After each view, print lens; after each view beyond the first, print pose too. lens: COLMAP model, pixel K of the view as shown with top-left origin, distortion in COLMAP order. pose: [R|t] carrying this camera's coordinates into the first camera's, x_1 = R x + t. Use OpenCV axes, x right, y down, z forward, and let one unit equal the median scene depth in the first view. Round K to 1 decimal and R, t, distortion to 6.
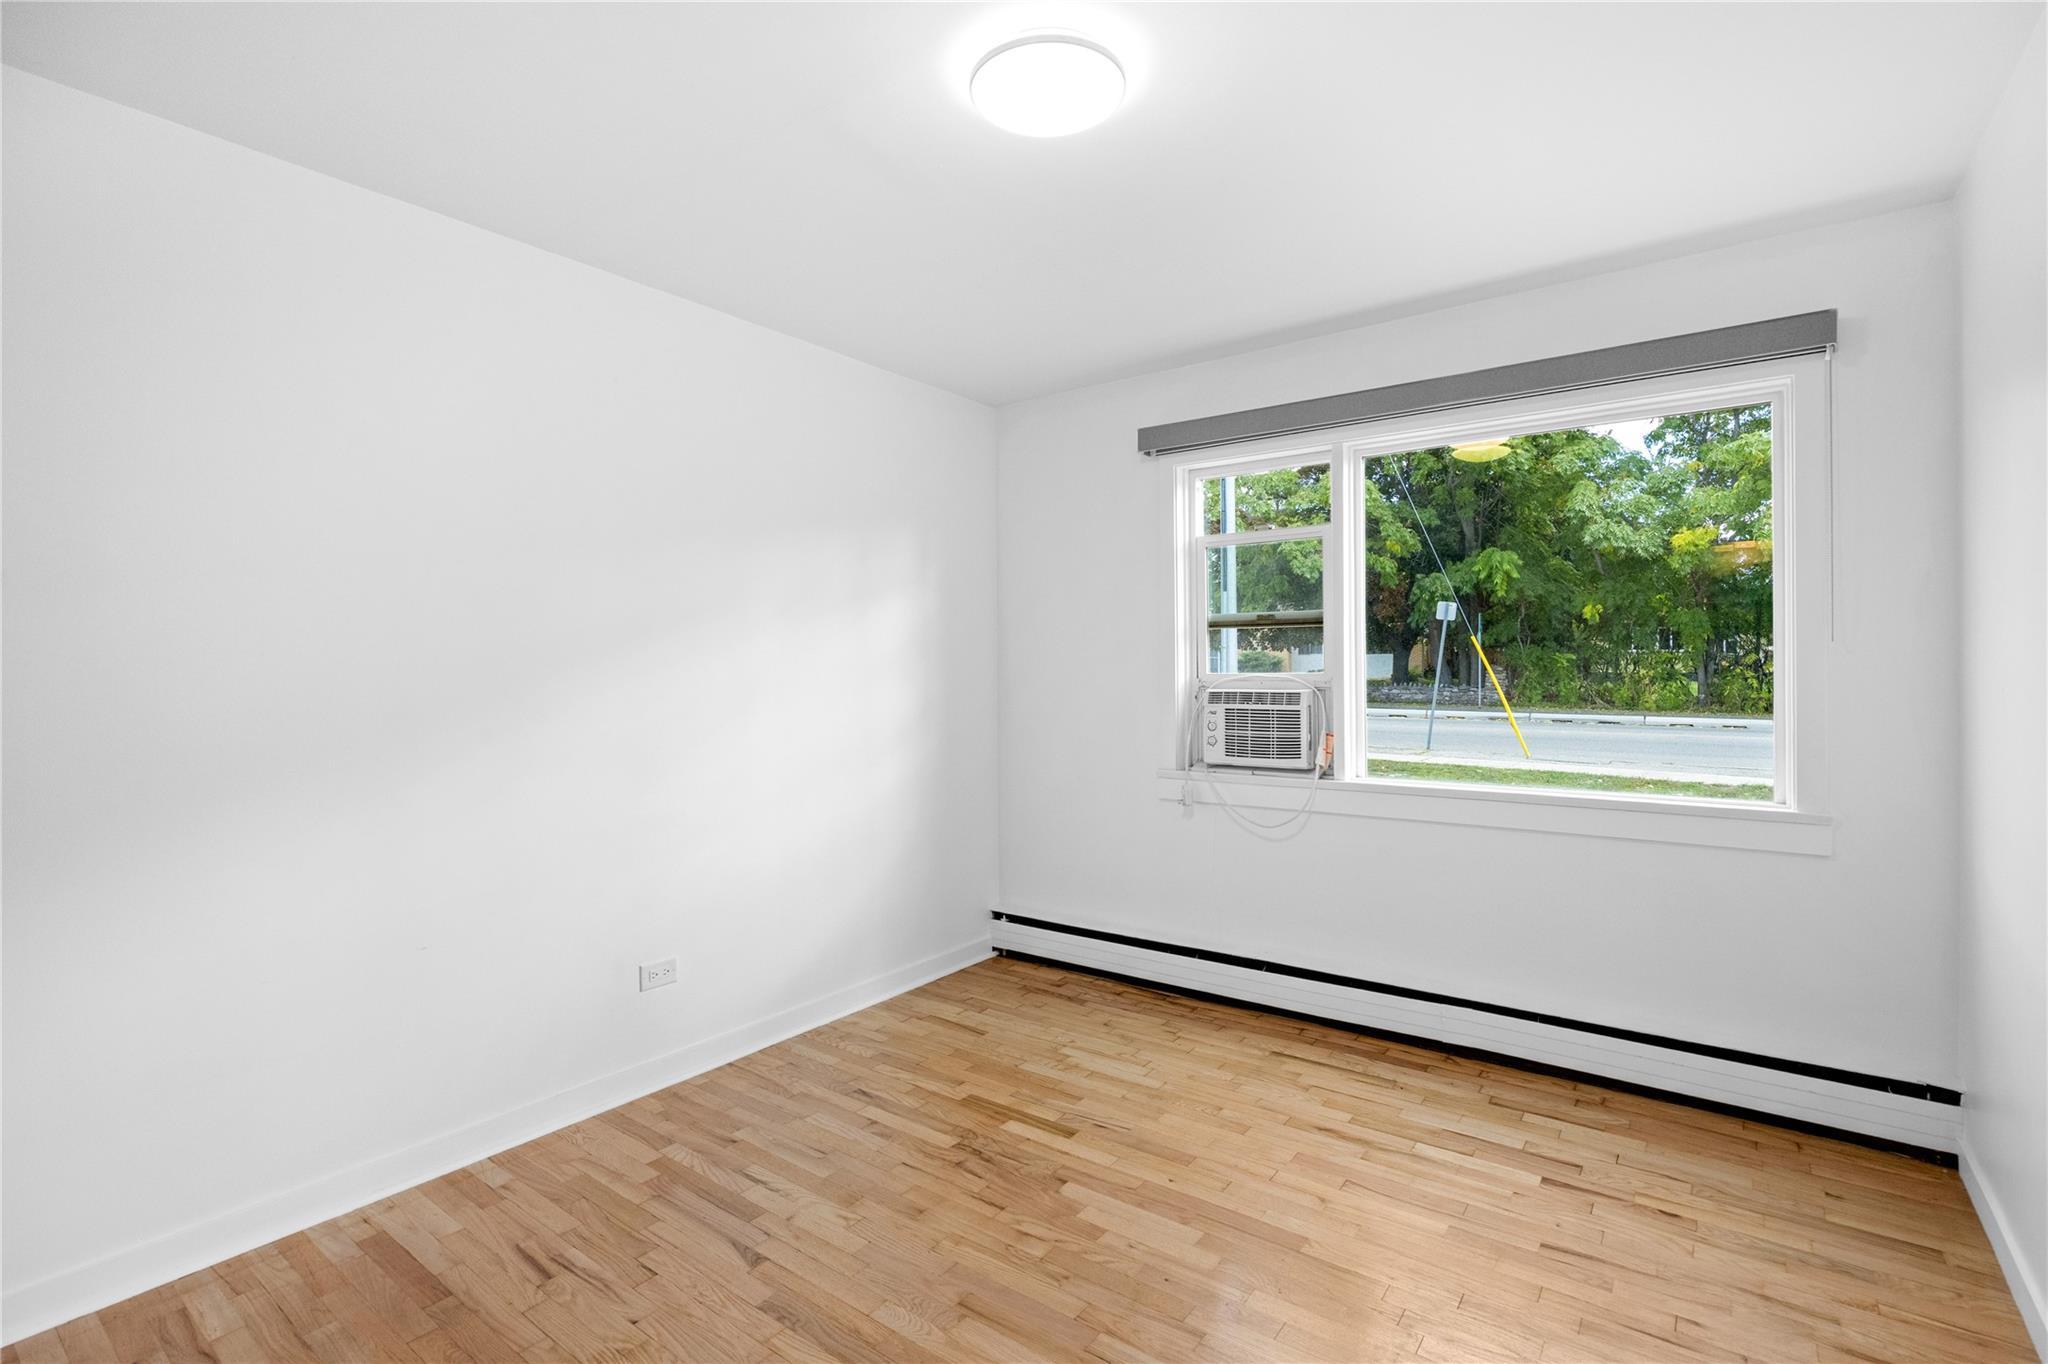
lens RADIAL K [[928.2, 0, 1036.8], [0, 928.2, 654.1], [0, 0, 1]] dist [-0.017208, 0.001179]
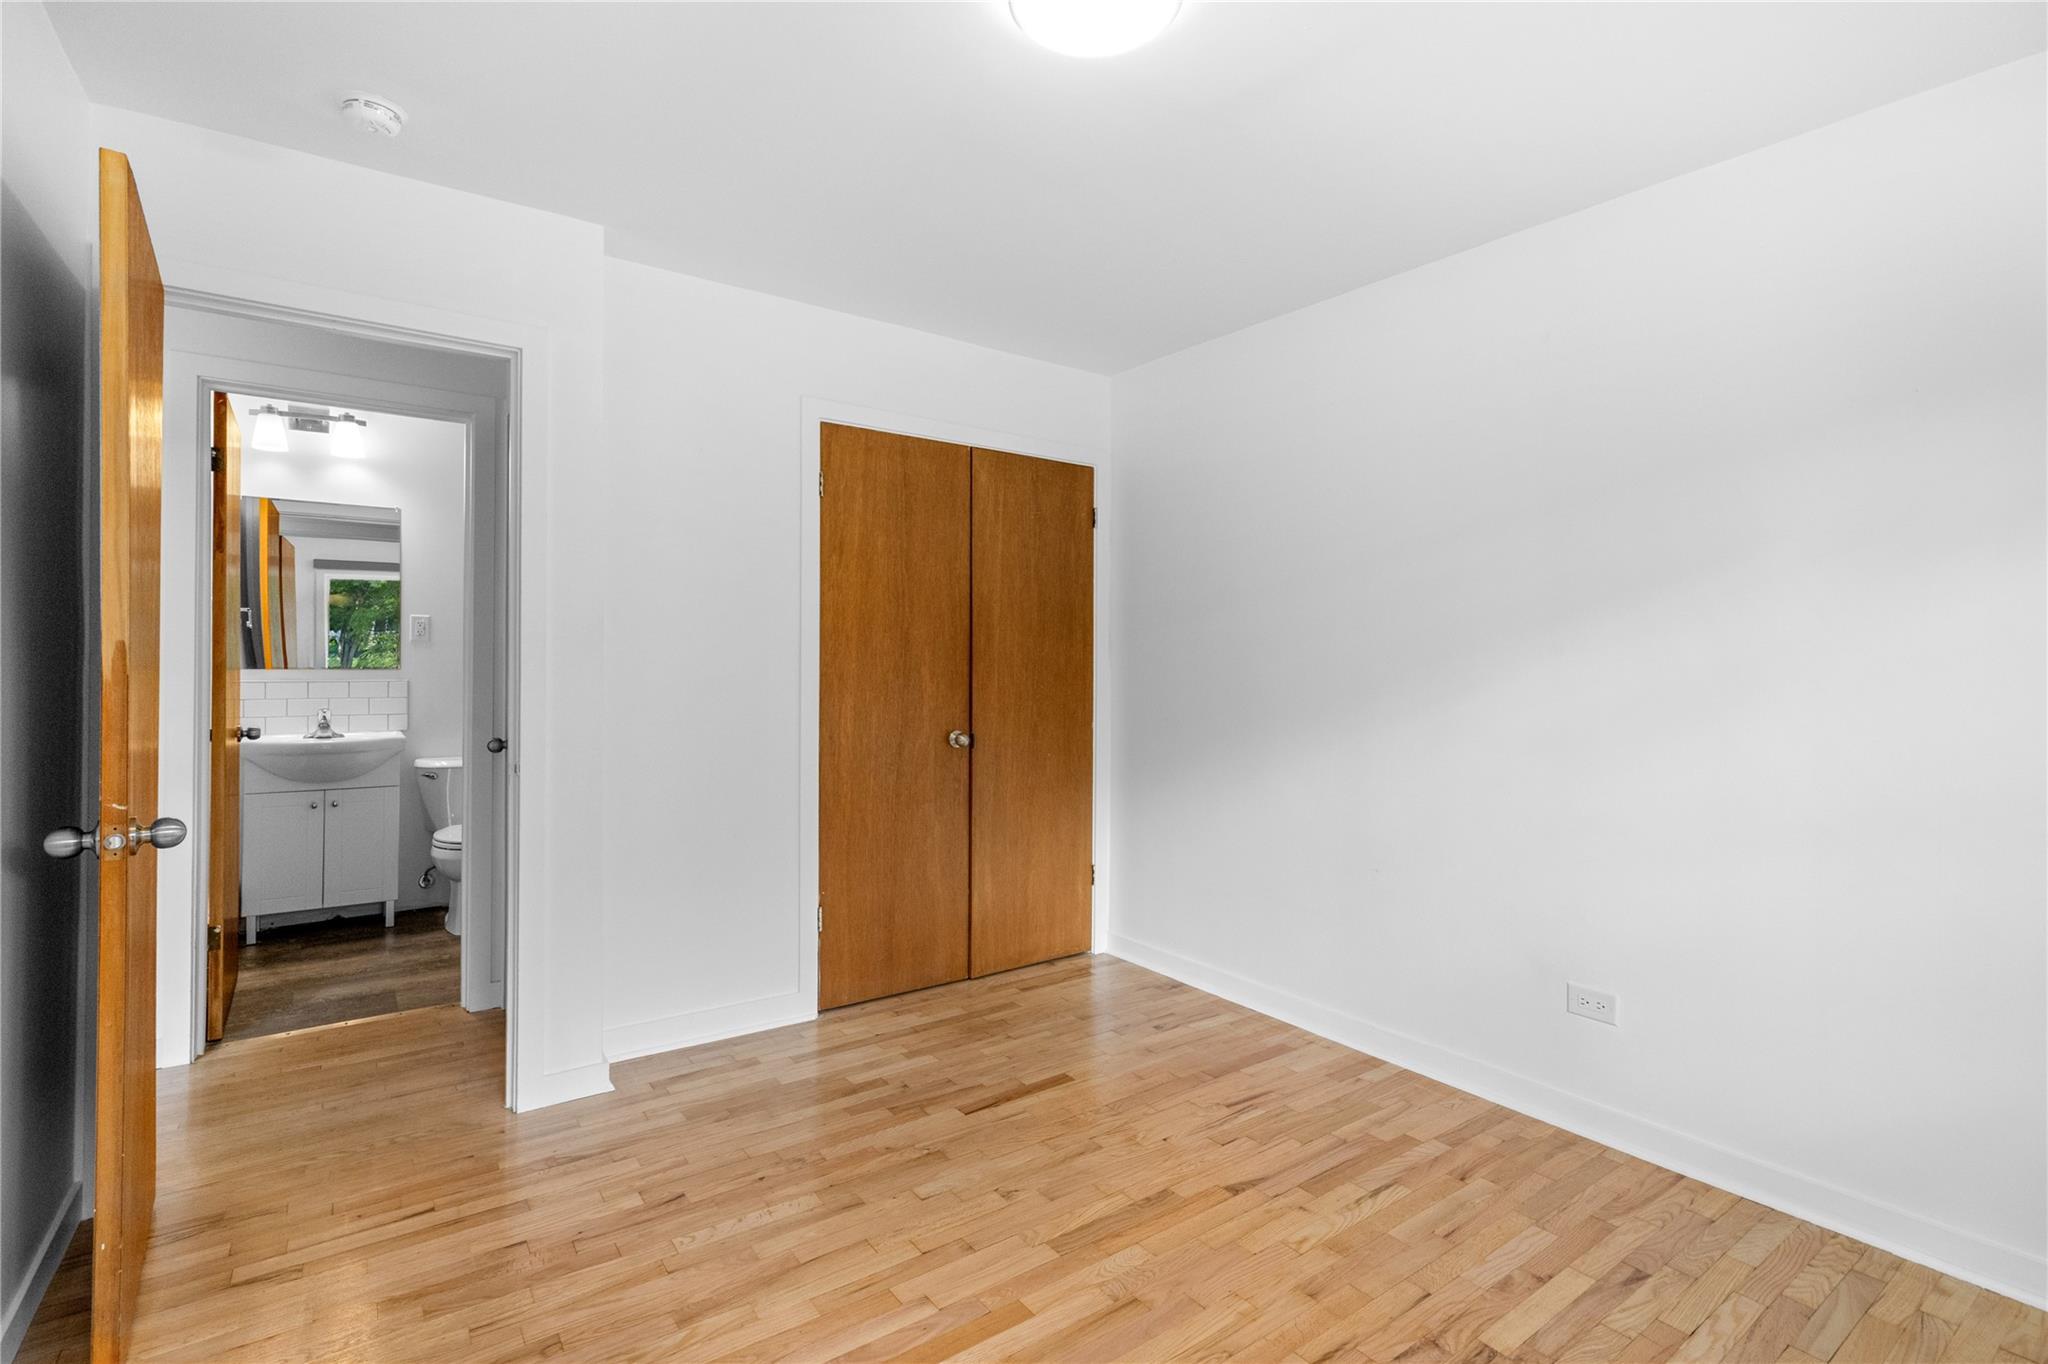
lens RADIAL K [[928.2, 0, 1036.8], [0, 928.2, 654.1], [0, 0, 1]] dist [-0.017208, 0.001179]
pose [[-0.265687, 0.006023, -0.964040, 0.655183], [0.005209, 0.999975, 0.004812, 0.015289], [0.964045, -0.003743, -0.265712, 0.868888]]
